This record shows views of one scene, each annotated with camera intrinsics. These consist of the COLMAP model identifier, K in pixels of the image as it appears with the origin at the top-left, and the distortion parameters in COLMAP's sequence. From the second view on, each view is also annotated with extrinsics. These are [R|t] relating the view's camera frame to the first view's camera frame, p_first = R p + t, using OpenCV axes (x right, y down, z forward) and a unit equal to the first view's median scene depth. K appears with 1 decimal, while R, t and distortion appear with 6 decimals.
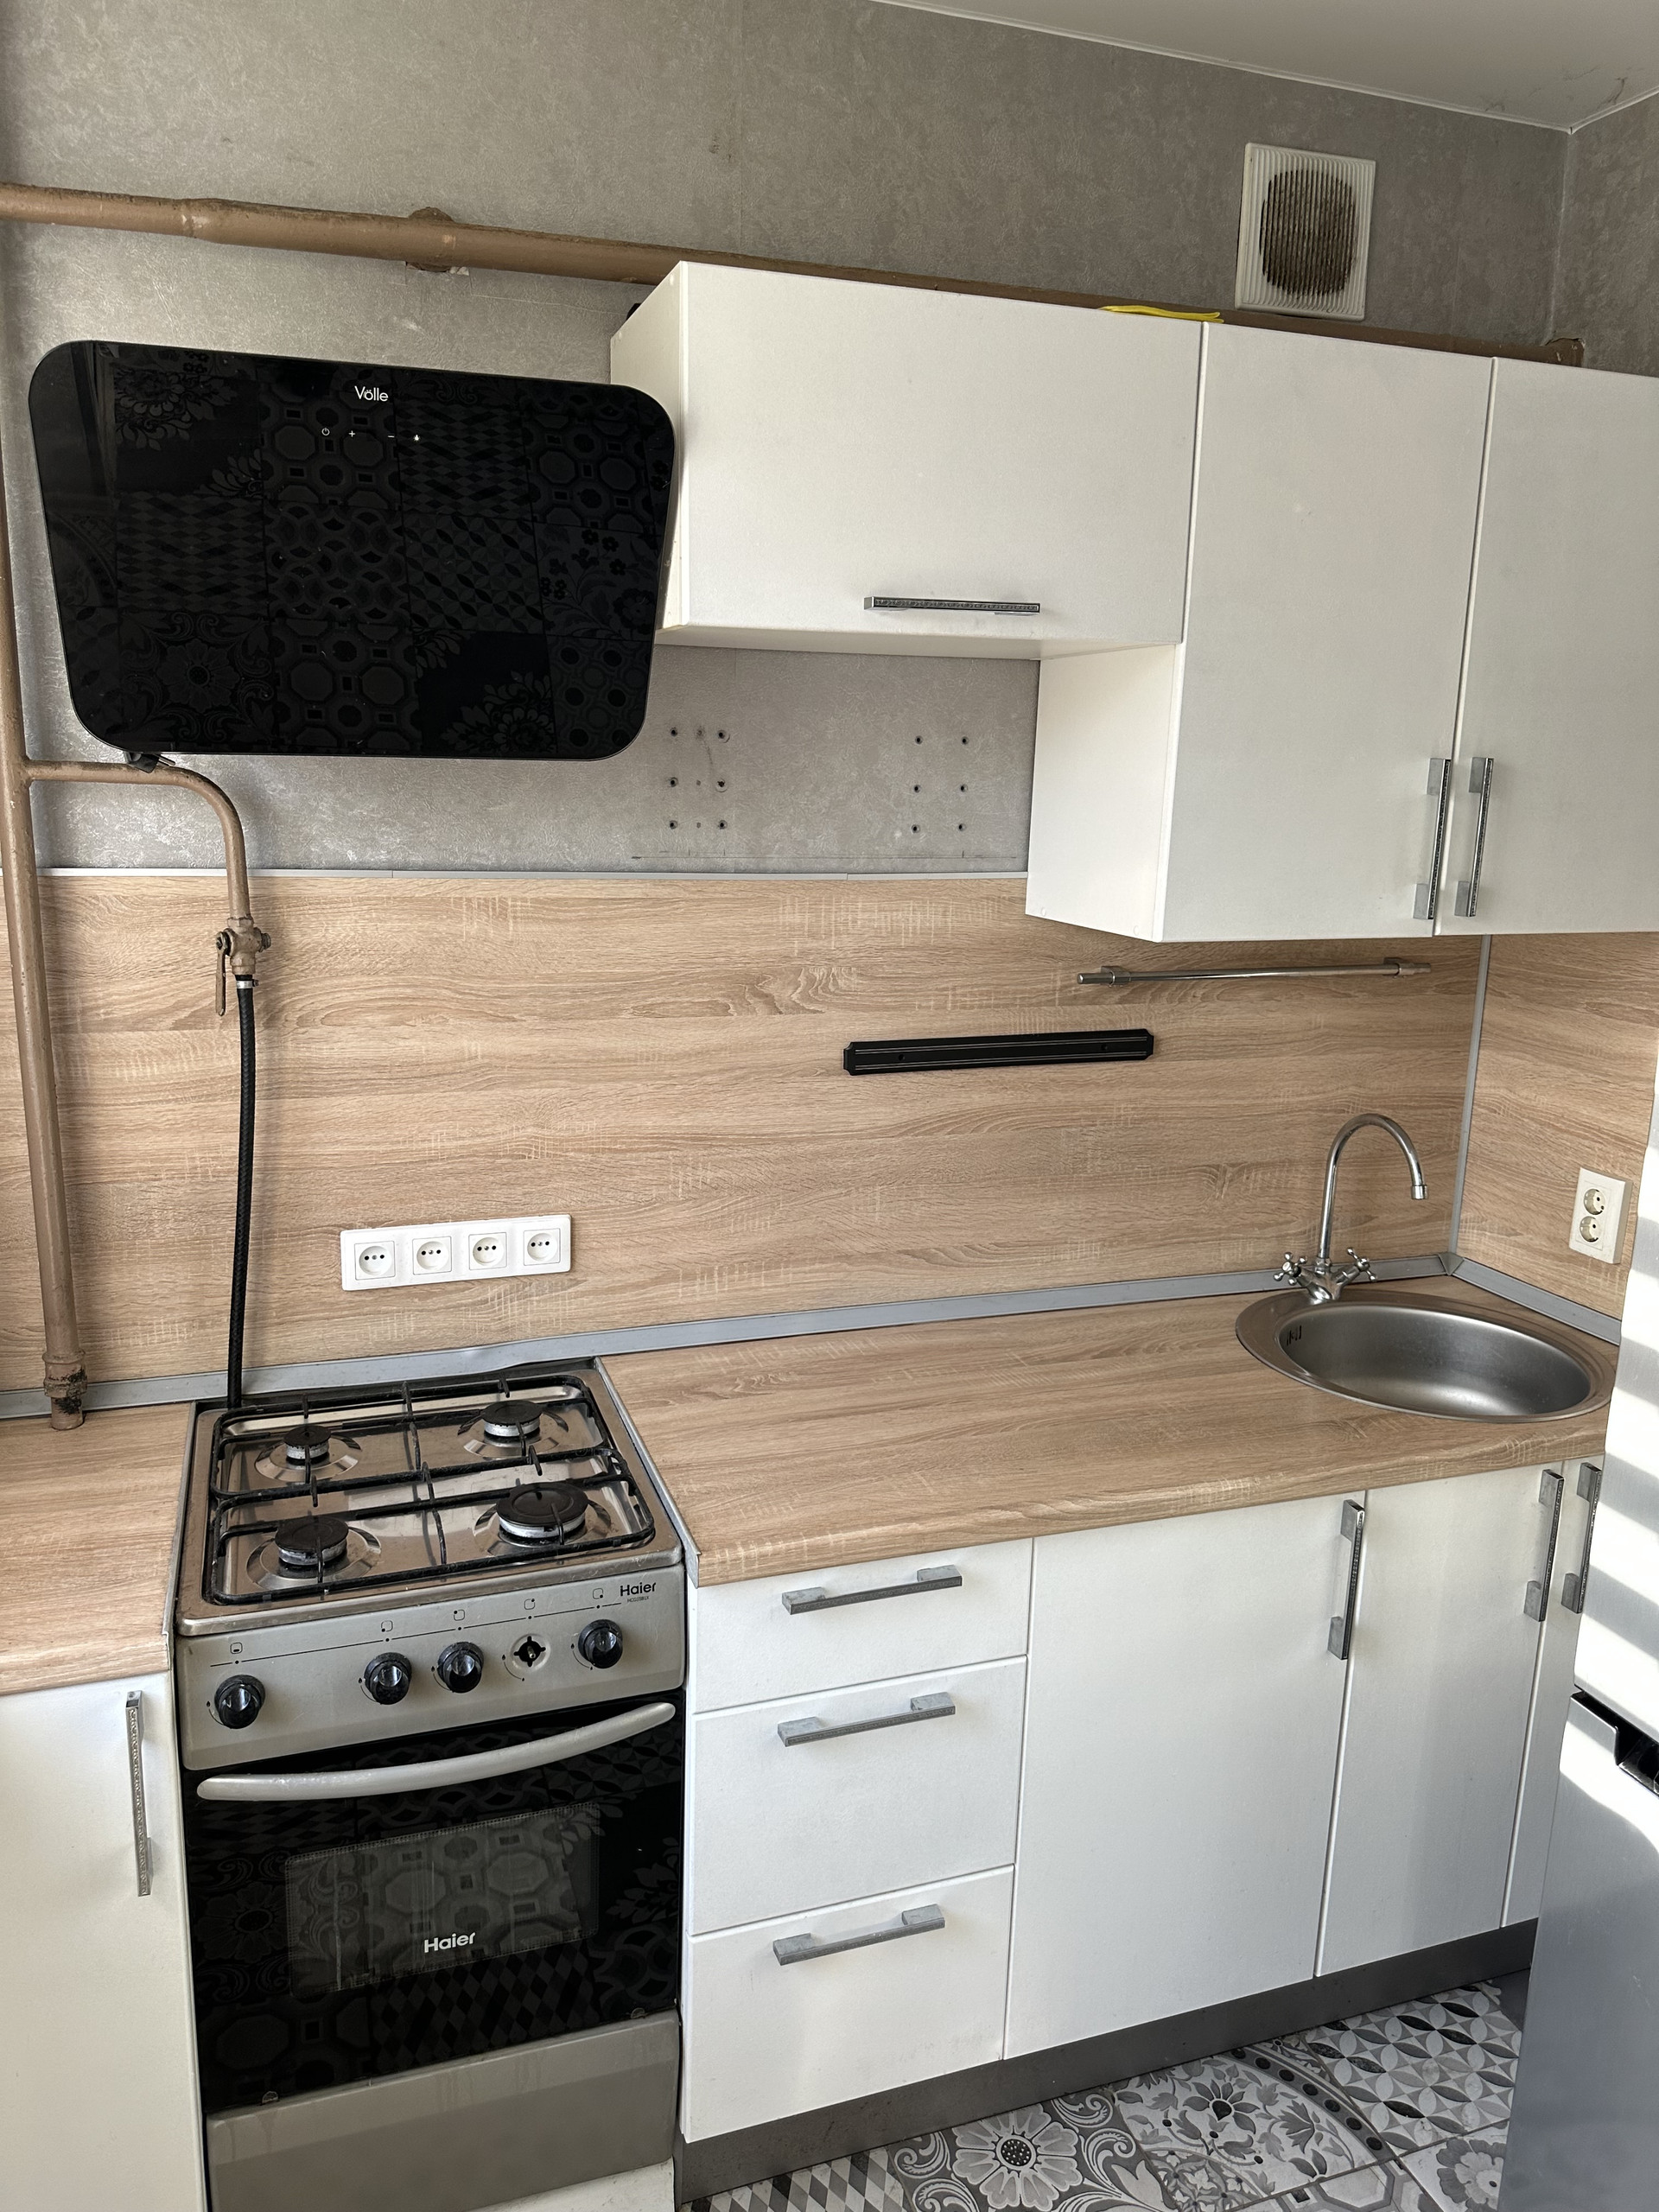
lens RADIAL K [[1550.6, 0, 822.4], [0, 1550.6, 1056.2], [0, 0, 1]] dist [0.026534, -0.054607]
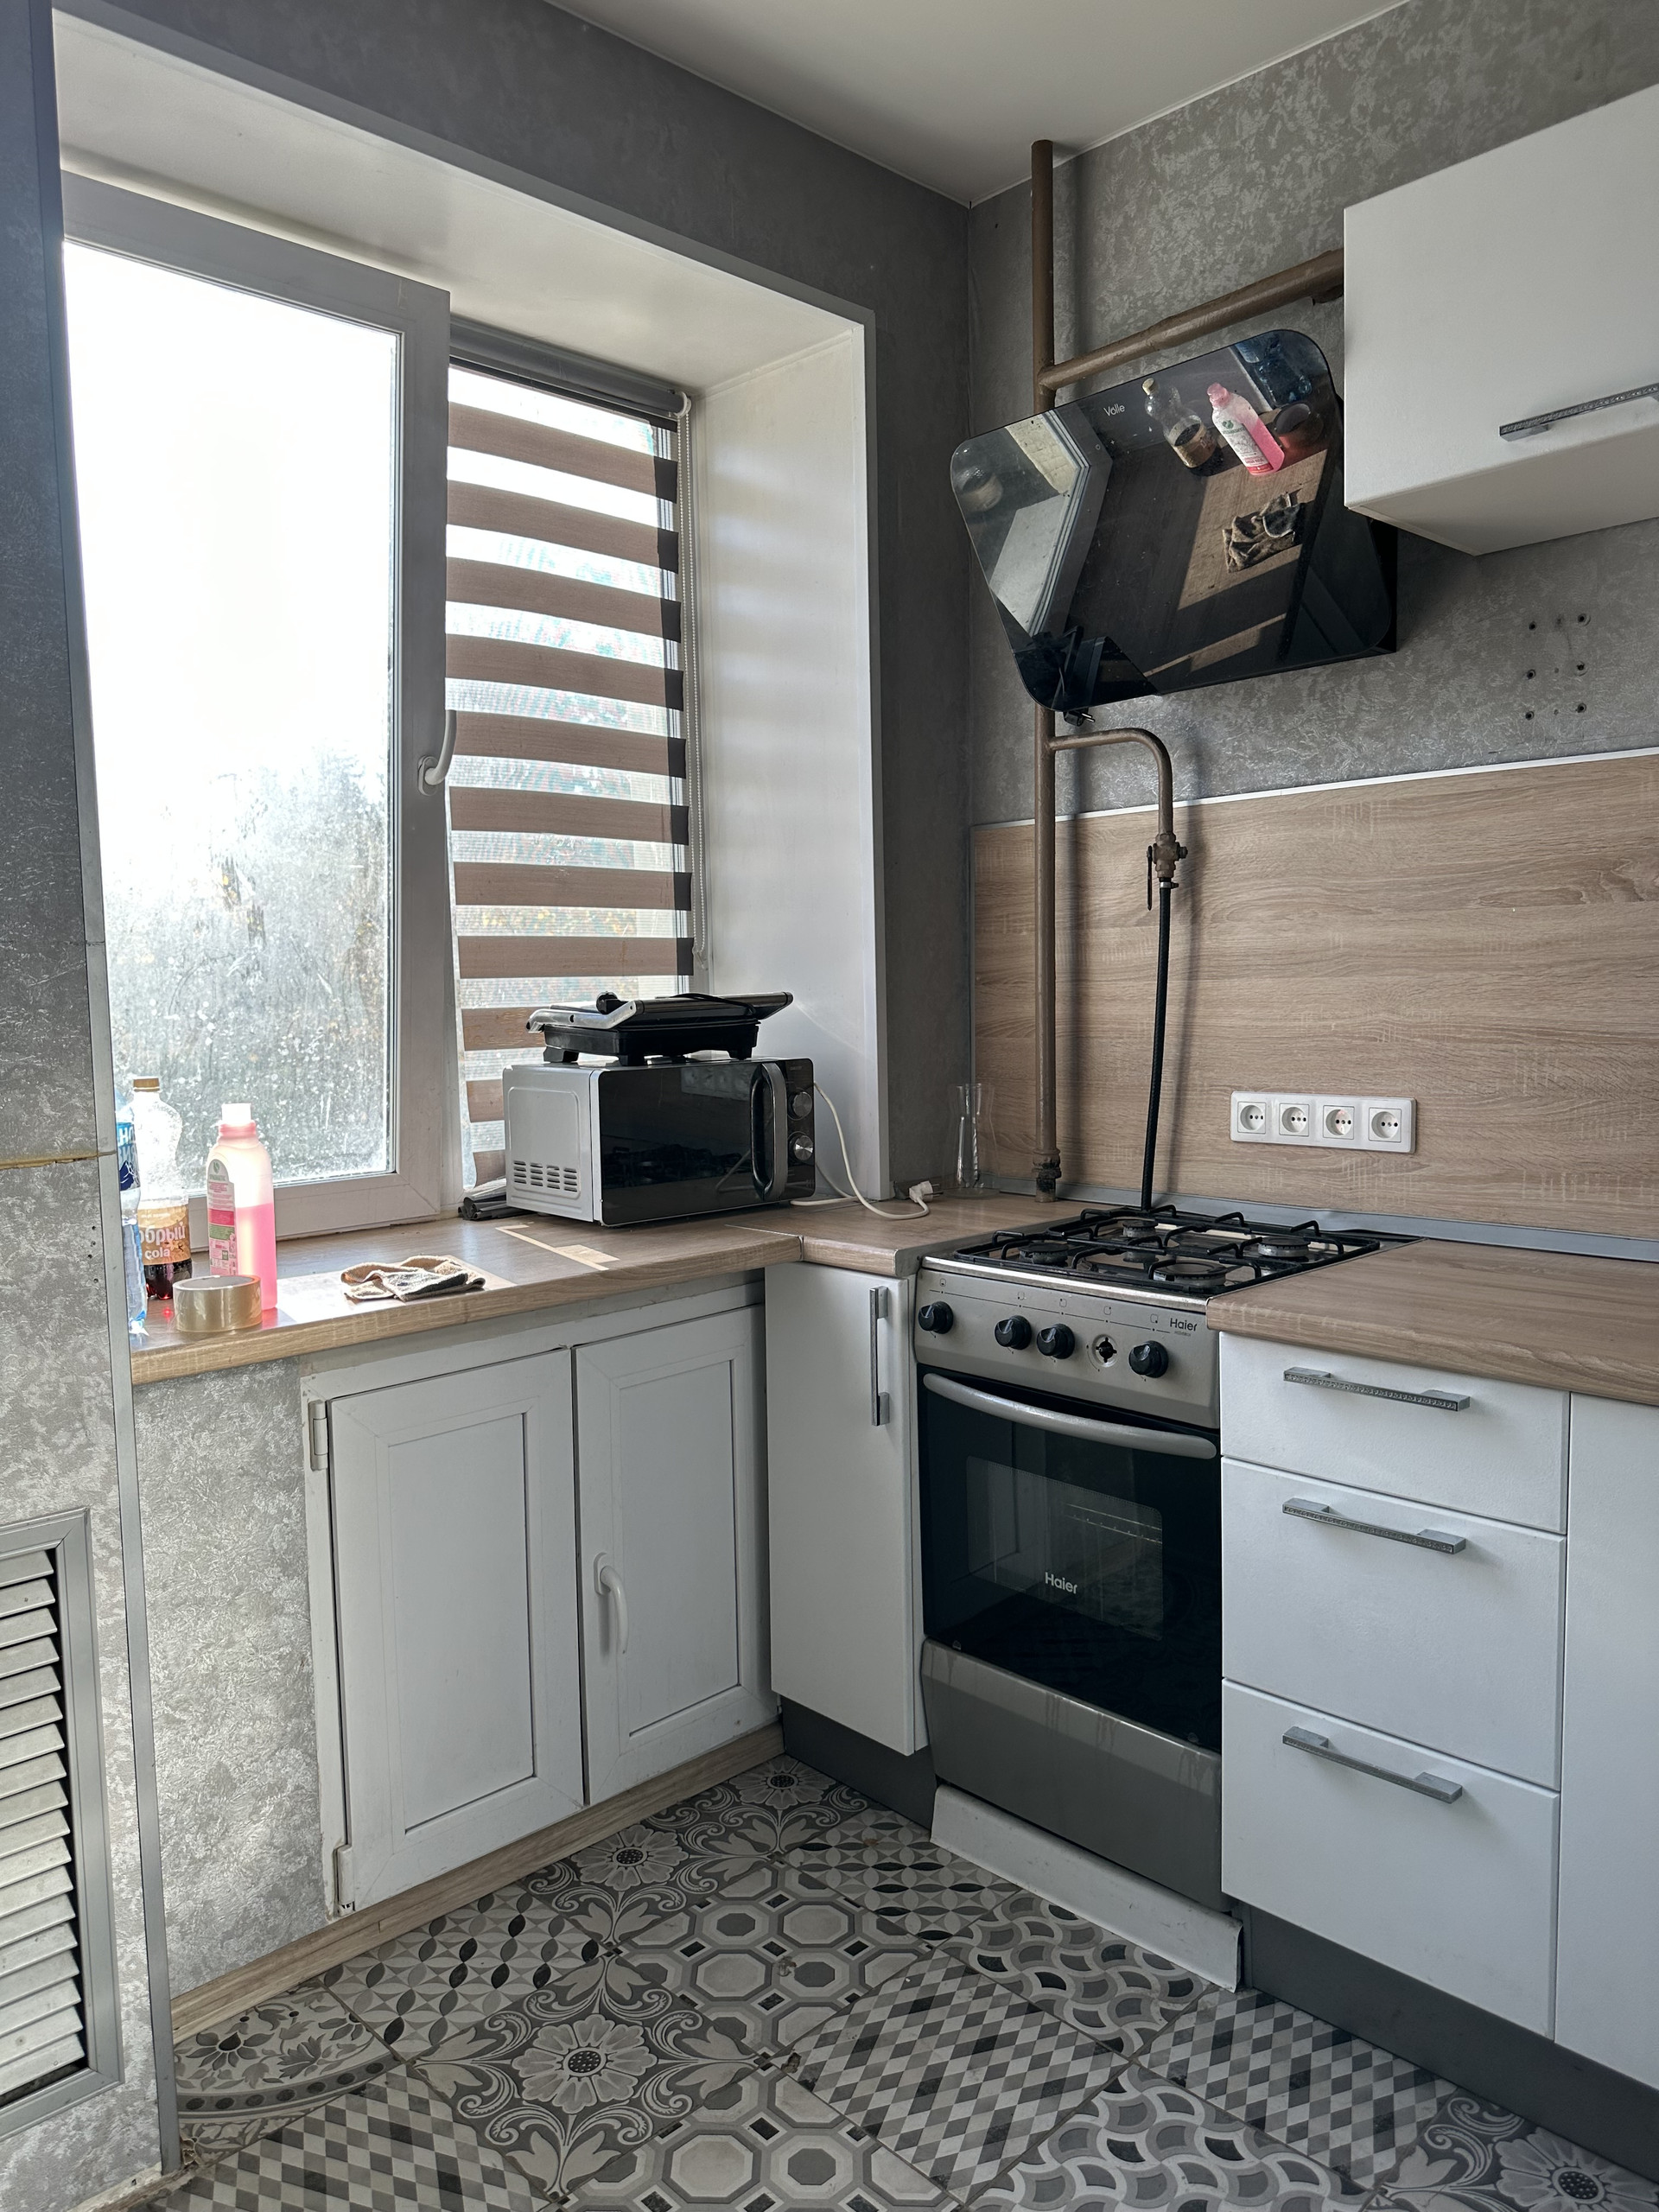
lens RADIAL K [[1550.6, 0, 834.9], [0, 1550.6, 1135.3], [0, 0, 1]] dist [0.026534, -0.054607]
pose [[0.428678, 0.049621, -0.902094, 0.663669], [-0.143152, 0.989607, -0.013592, 0.209199], [0.892044, 0.134963, 0.431326, 0.199624]]
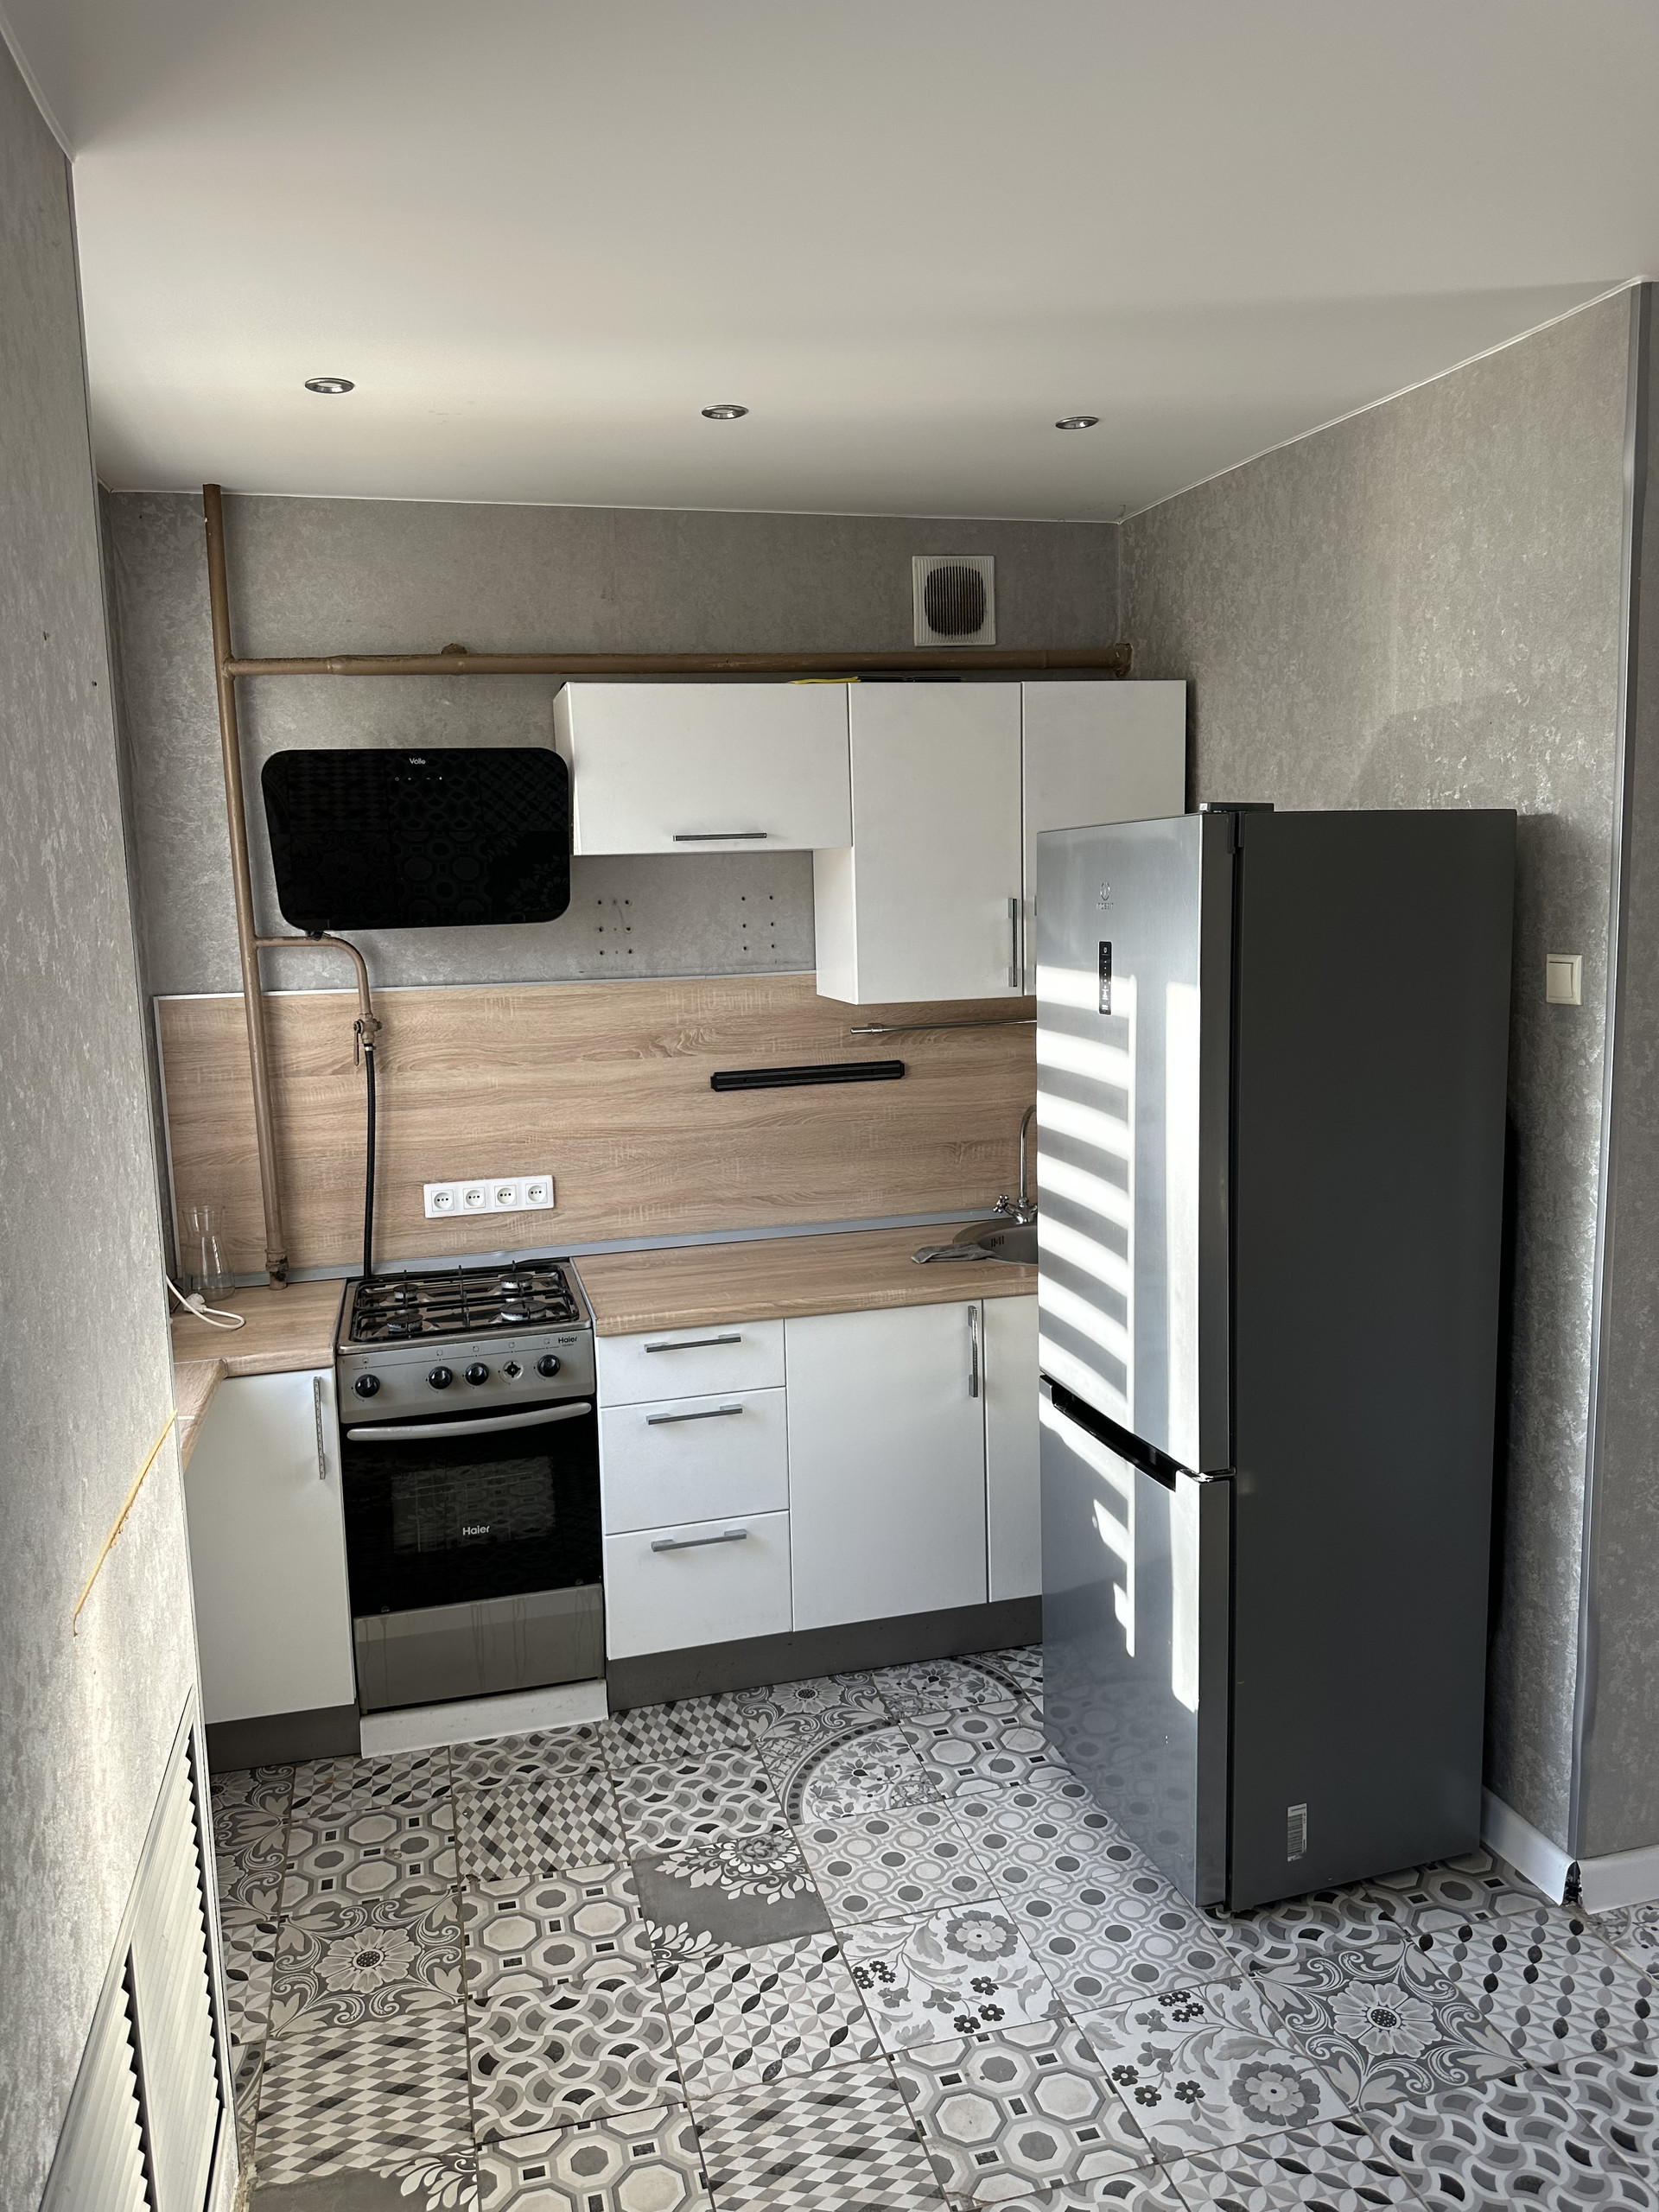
lens RADIAL K [[1550.6, 0, 856.6], [0, 1550.6, 1067.9], [0, 0, 1]] dist [0.026534, -0.054607]
pose [[0.996610, -0.044461, -0.069221, 0.325728], [0.039439, 0.996603, -0.072299, 0.128452], [0.072200, 0.069323, 0.994978, -0.777344]]
